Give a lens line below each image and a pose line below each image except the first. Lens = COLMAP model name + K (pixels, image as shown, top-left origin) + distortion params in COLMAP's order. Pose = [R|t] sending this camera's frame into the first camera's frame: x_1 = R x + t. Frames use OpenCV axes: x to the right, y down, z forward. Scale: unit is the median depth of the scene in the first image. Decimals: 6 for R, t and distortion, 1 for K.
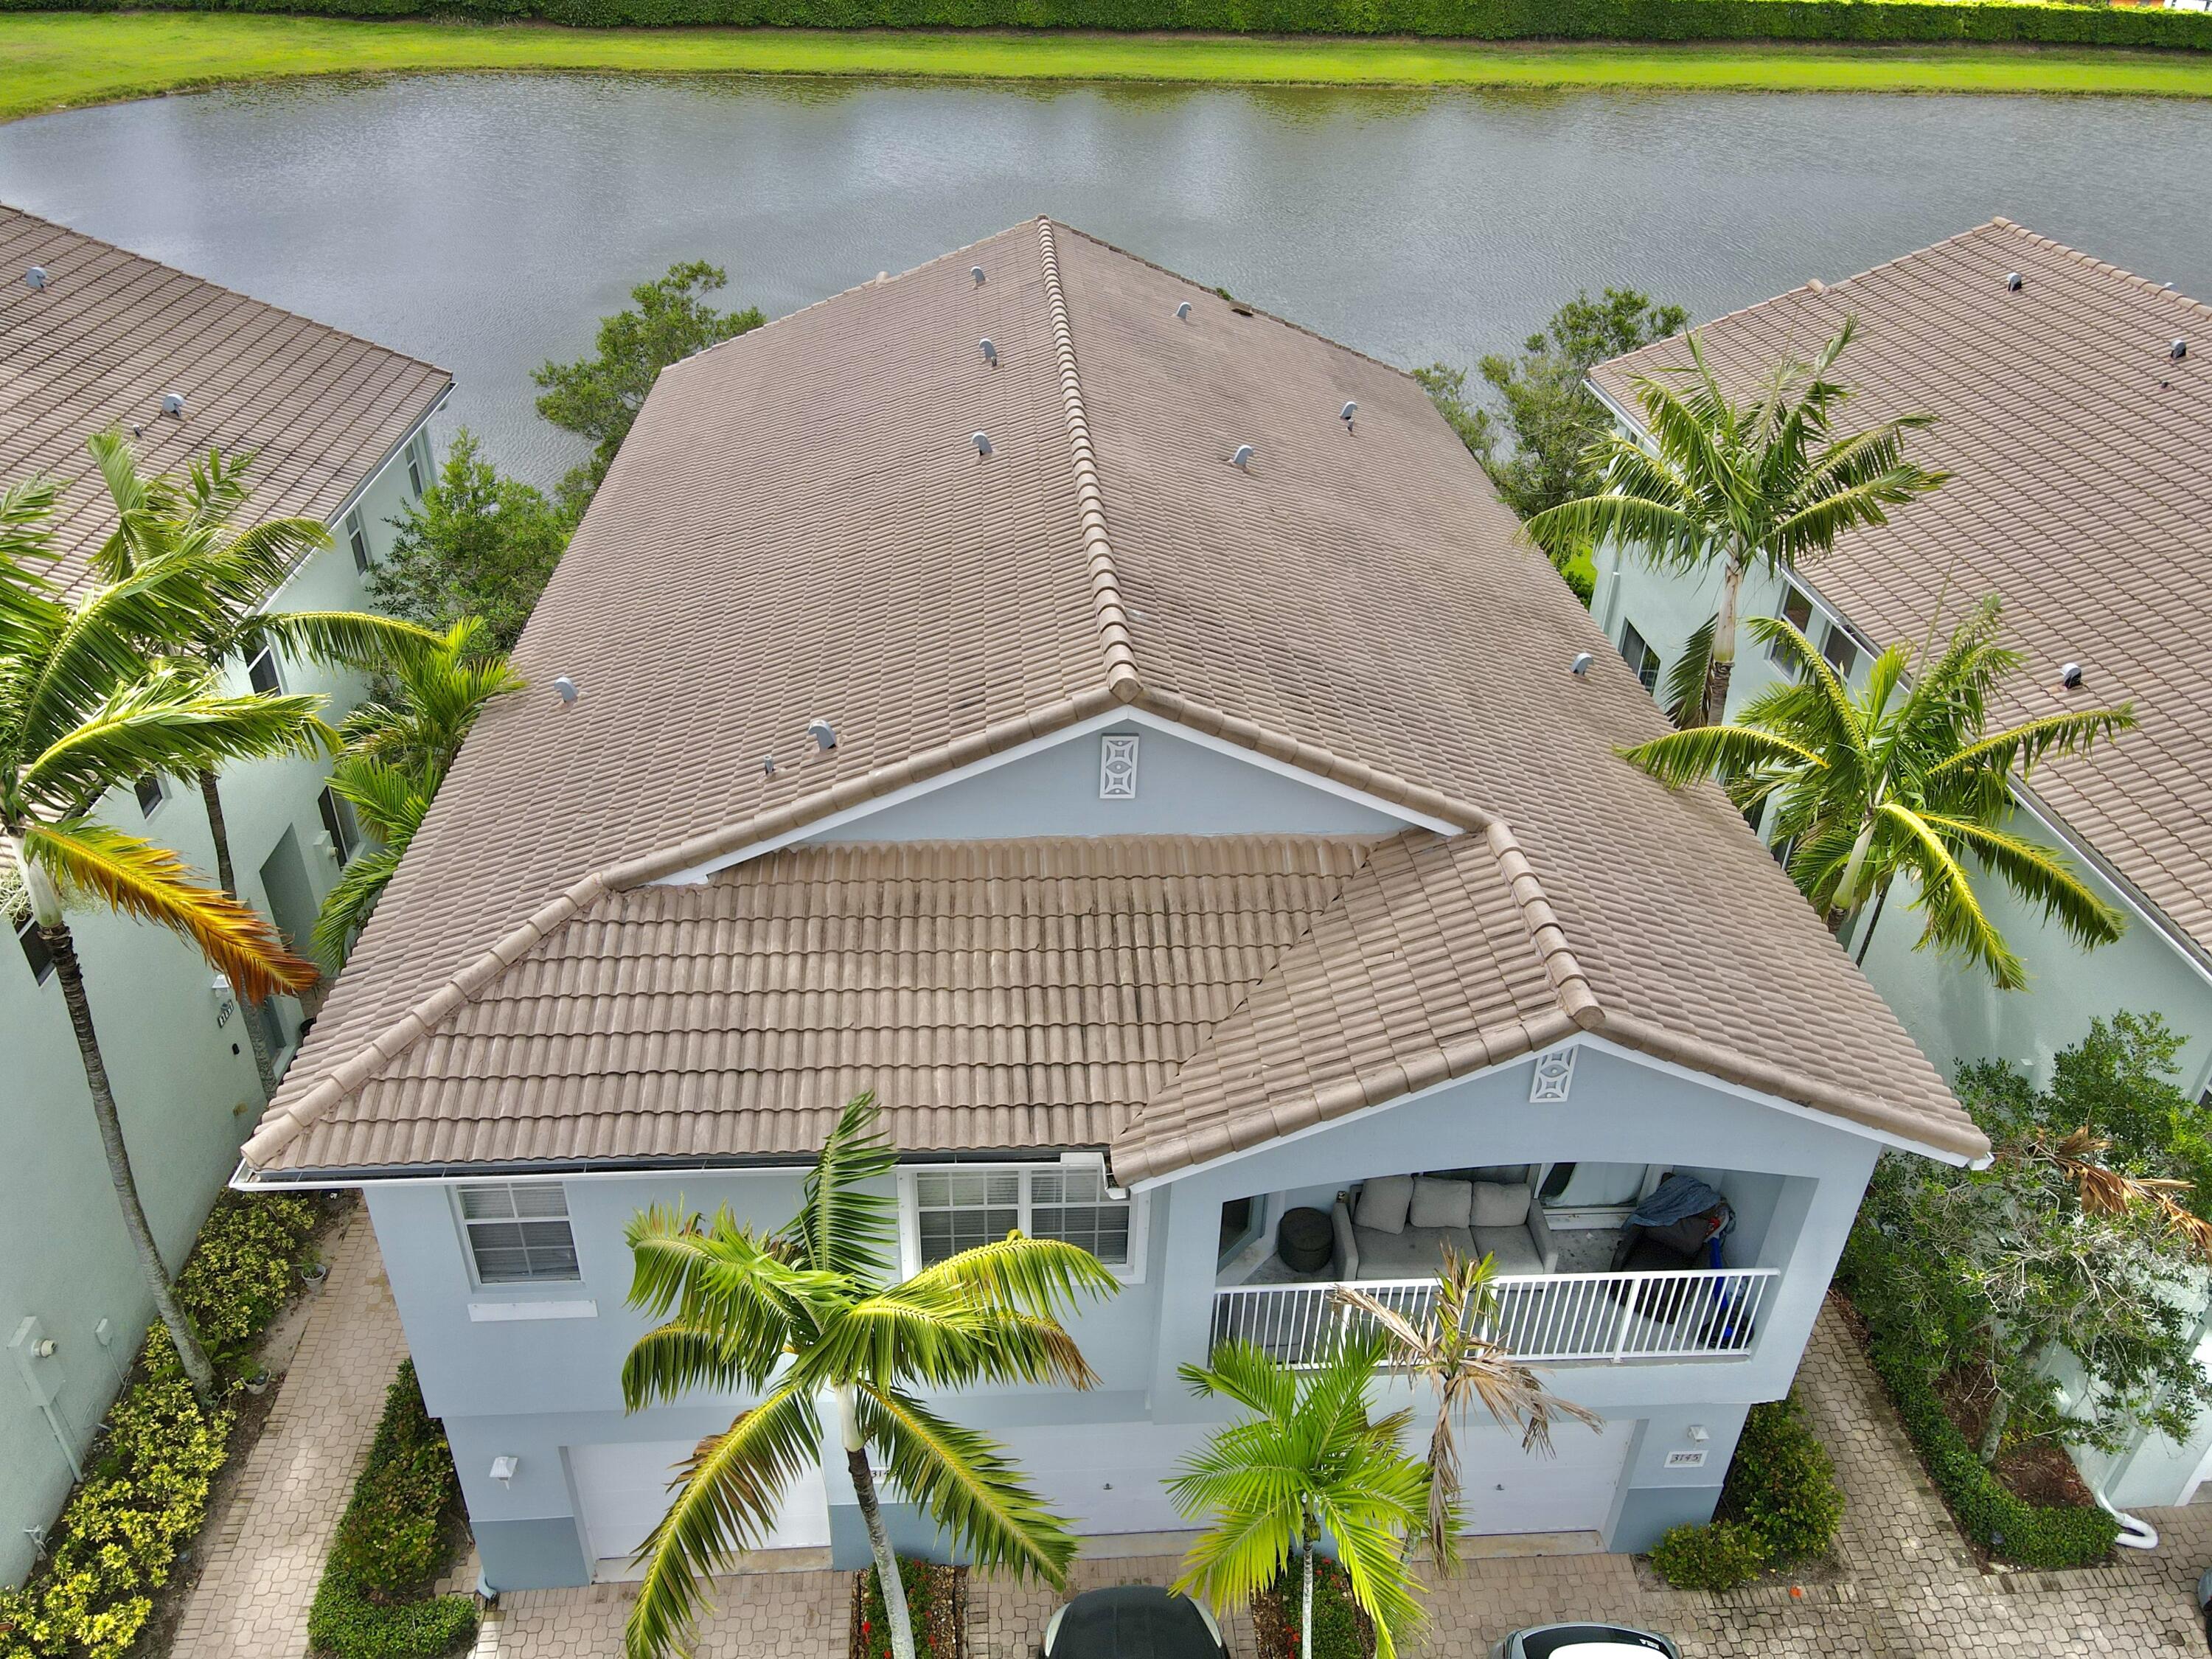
lens RADIAL K [[1629.5, 0, 1099.4], [0, 1629.5, 821.9], [0, 0, 1]] dist [0.015653, 0.001196]
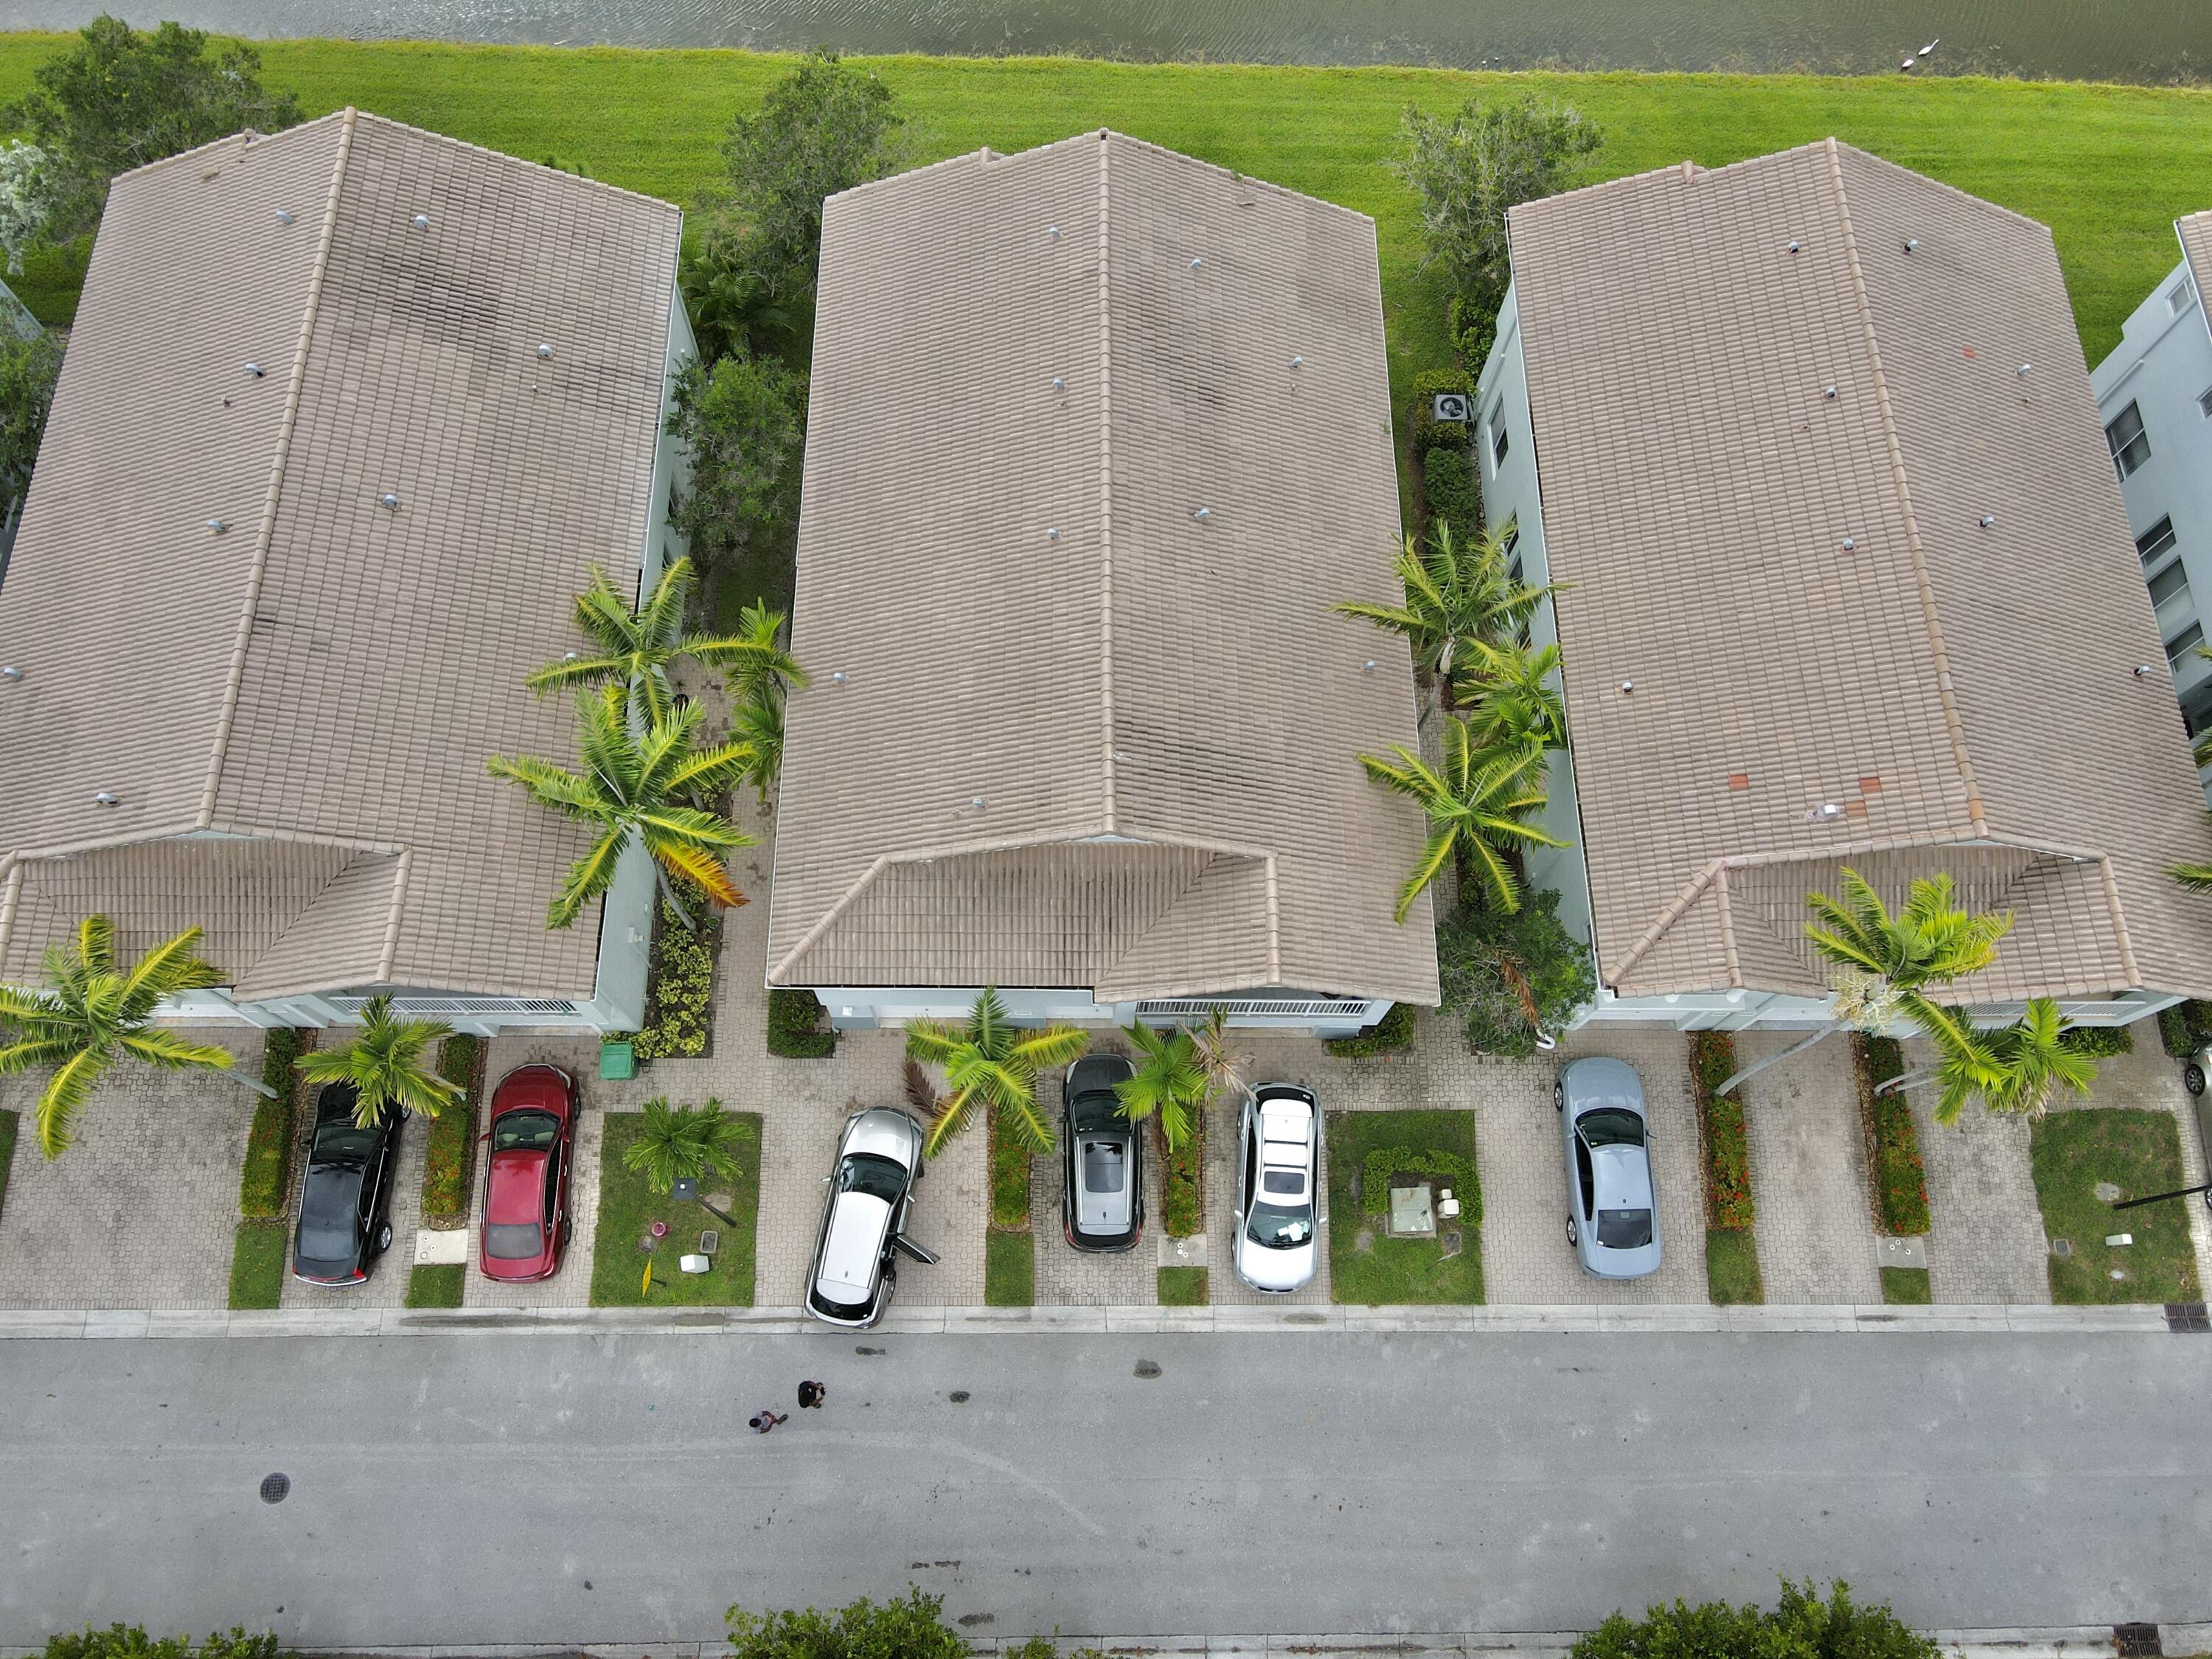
lens RADIAL K [[1629.5, 0, 1099.4], [0, 1629.5, 821.9], [0, 0, 1]] dist [0.015653, 0.001196]
pose [[0.997979, 0.060889, -0.018199, 0.034026], [-0.038404, 0.806001, 0.590668, -1.179455], [0.050633, -0.588775, 0.806710, -0.712273]]
